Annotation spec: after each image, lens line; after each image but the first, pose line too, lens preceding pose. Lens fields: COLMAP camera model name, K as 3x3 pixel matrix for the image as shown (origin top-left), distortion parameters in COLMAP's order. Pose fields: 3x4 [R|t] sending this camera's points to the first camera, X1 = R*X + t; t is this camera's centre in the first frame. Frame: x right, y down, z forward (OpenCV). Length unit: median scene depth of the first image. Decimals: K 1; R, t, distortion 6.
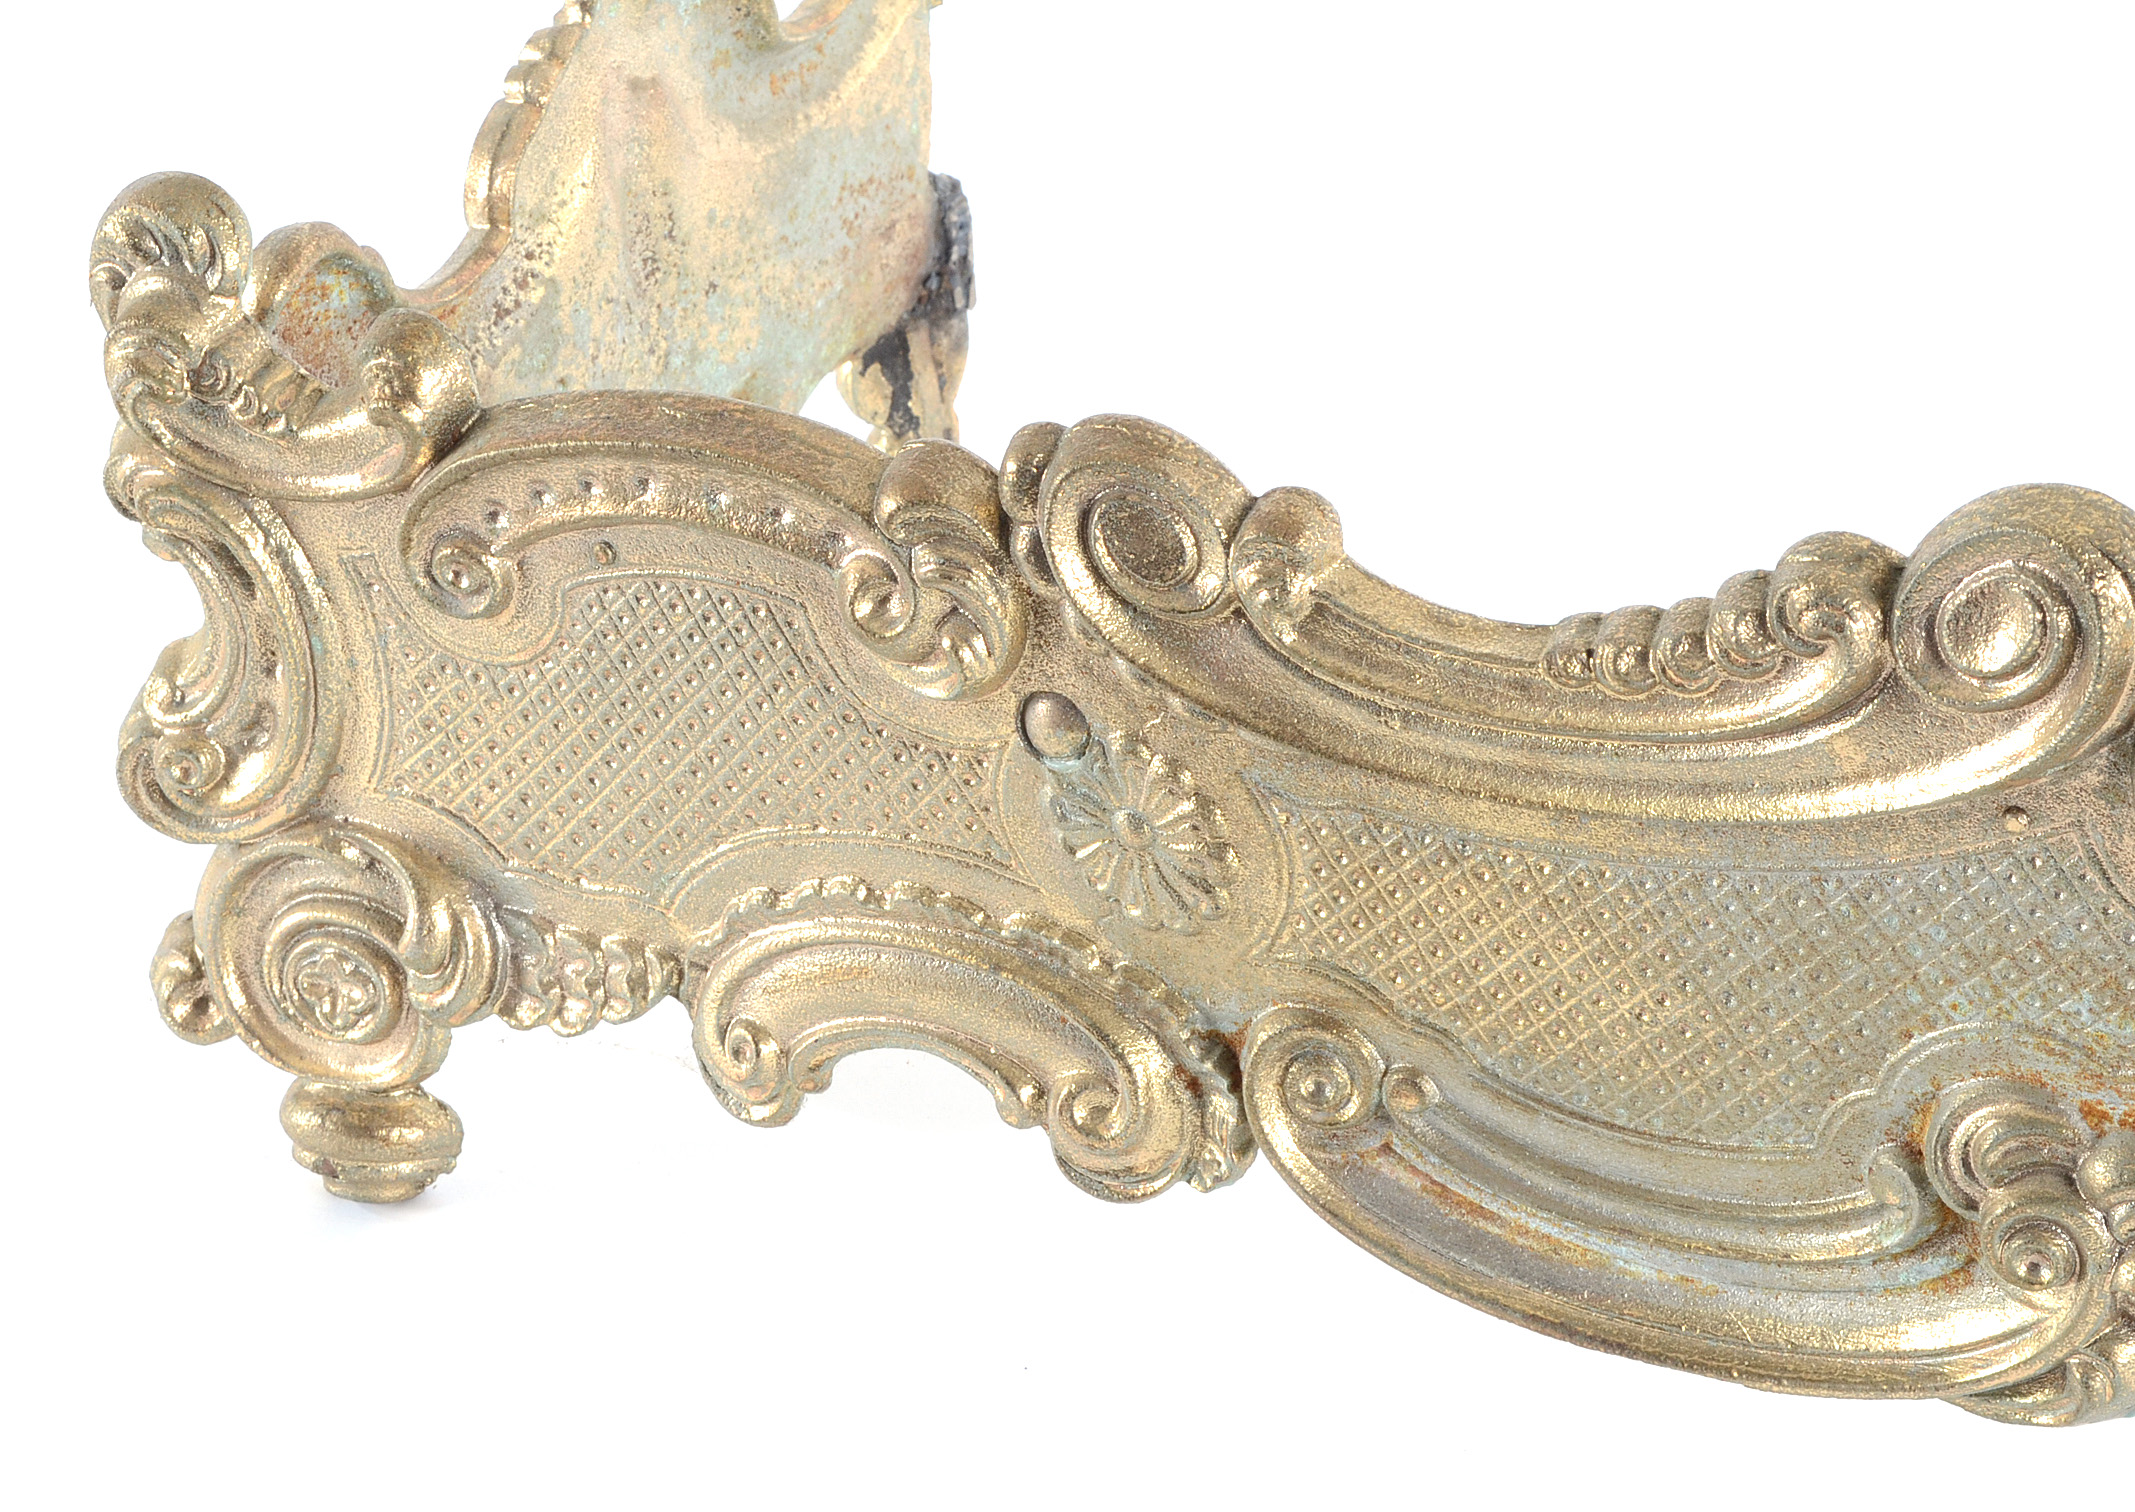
lens RADIAL K [[5229.9, 0, 1067.5], [0, 5229.9, 756.0], [0, 0, 1]] dist [0.035926, 0.160897]
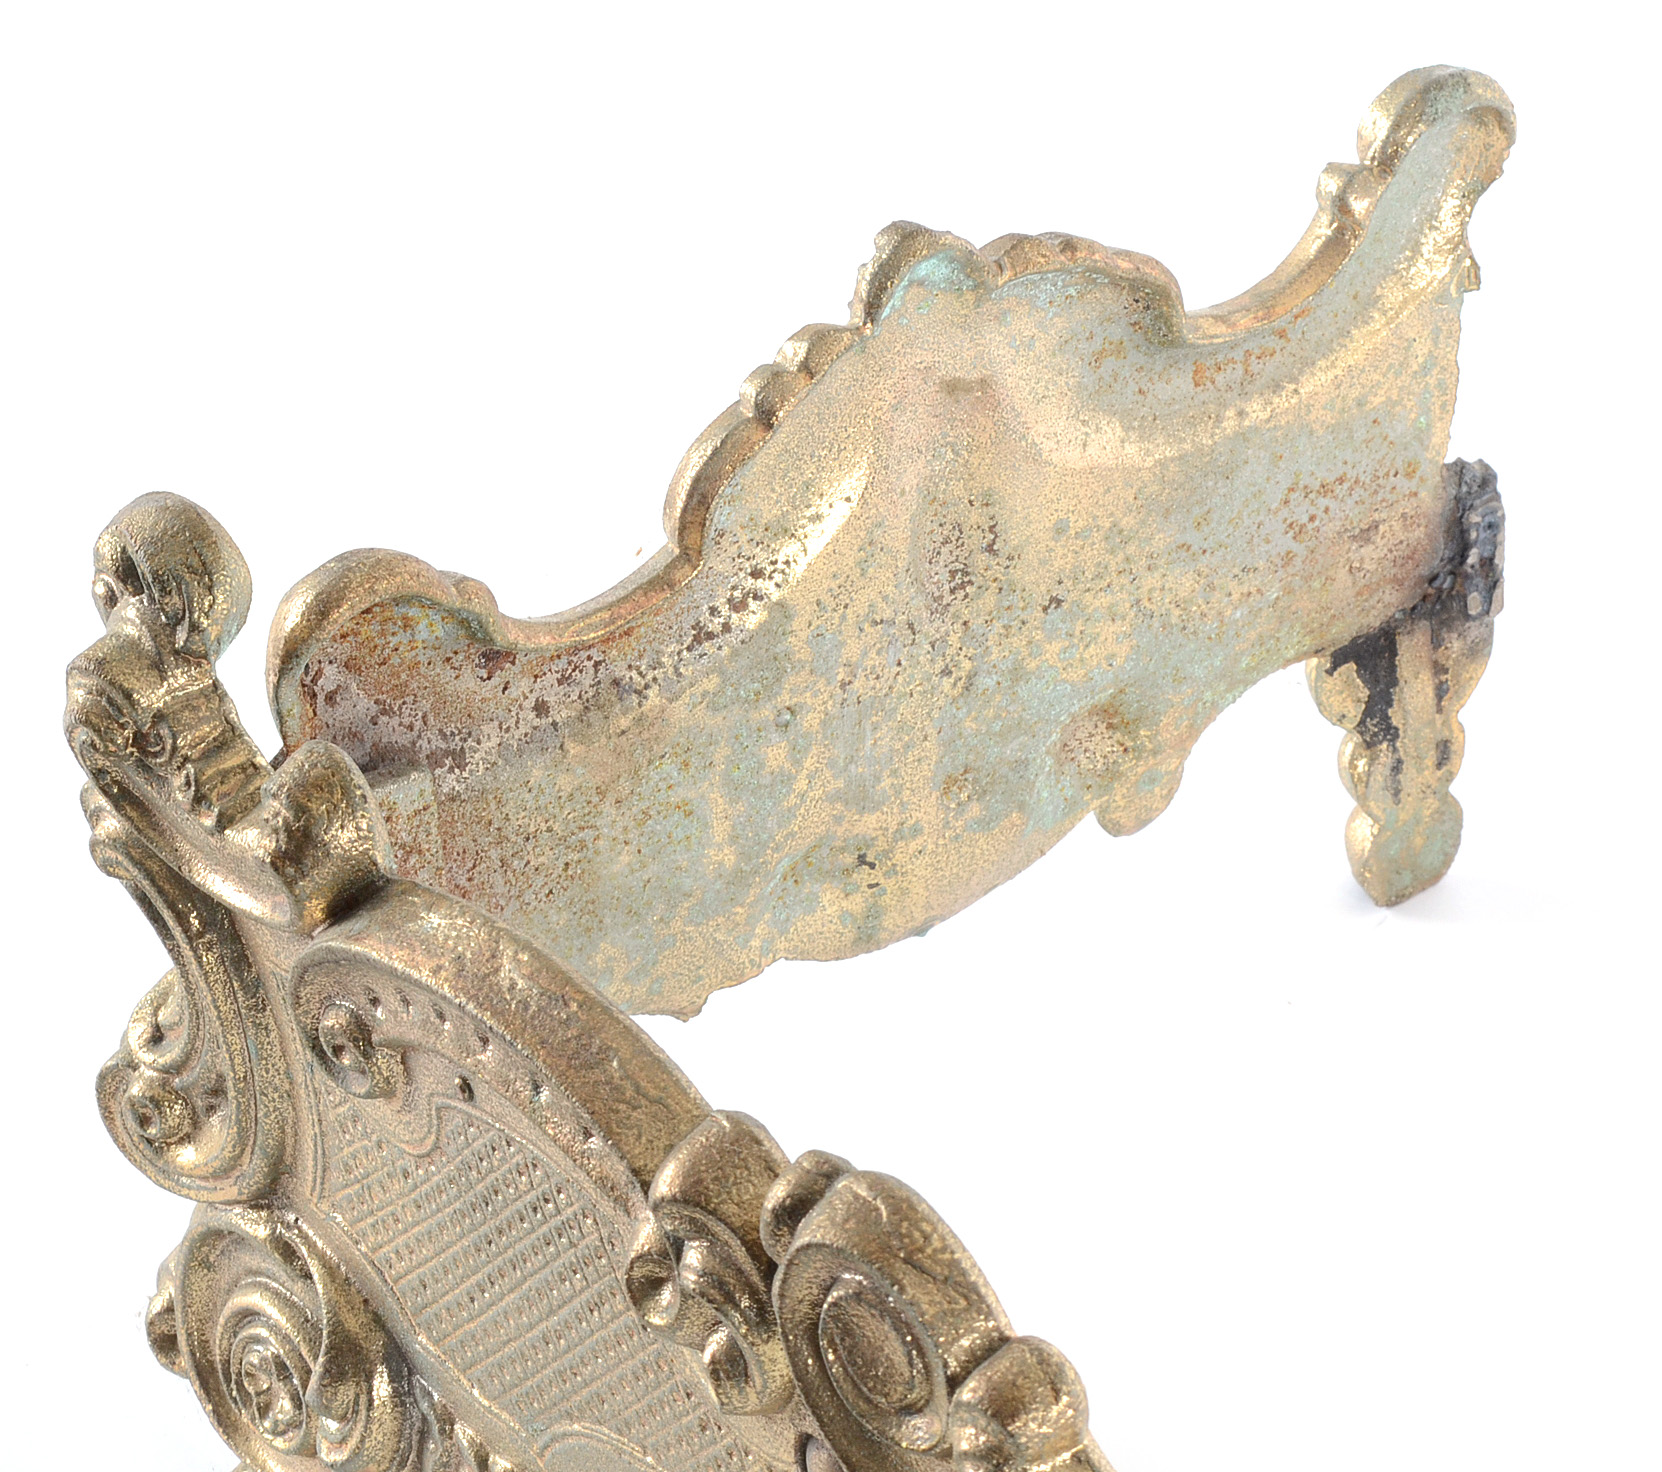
lens RADIAL K [[5479.5, 0, 831.0], [0, 5479.5, 736.0], [0, 0, 1]] dist [-0.032340, 0.024405]
pose [[0.926716, 0.236732, -0.291814, 0.161463], [-0.213894, 0.970833, 0.108318, -0.154616], [0.308945, -0.037963, 0.950322, 0.134986]]
